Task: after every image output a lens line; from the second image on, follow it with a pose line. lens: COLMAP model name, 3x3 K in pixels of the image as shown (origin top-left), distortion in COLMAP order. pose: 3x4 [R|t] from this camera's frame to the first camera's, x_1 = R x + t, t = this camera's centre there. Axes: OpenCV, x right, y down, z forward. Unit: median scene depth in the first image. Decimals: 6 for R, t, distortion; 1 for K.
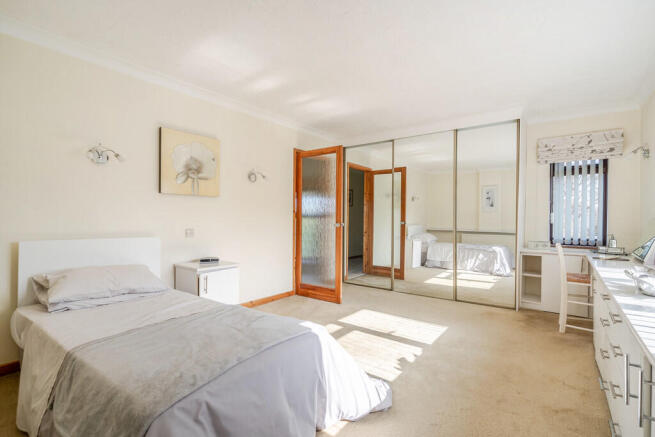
lens RADIAL K [[307.9, 0, 329.1], [0, 307.9, 217.9], [0, 0, 1]] dist [-0.004686, -0.000240]
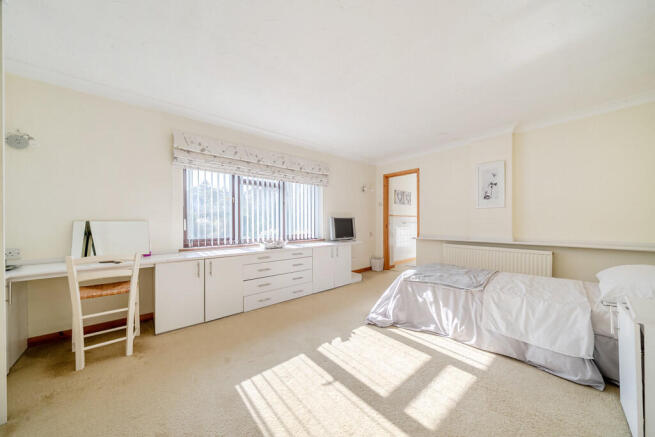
lens RADIAL K [[222.7, 0, 324.8], [0, 222.7, 219.2], [0, 0, 1]] dist [0.000856, 0.000019]
pose [[-0.976056, 0.006710, 0.217417, 0.126114], [0.007133, 0.999974, 0.001162, 0.000373], [-0.217404, 0.002685, -0.976078, 1.842046]]
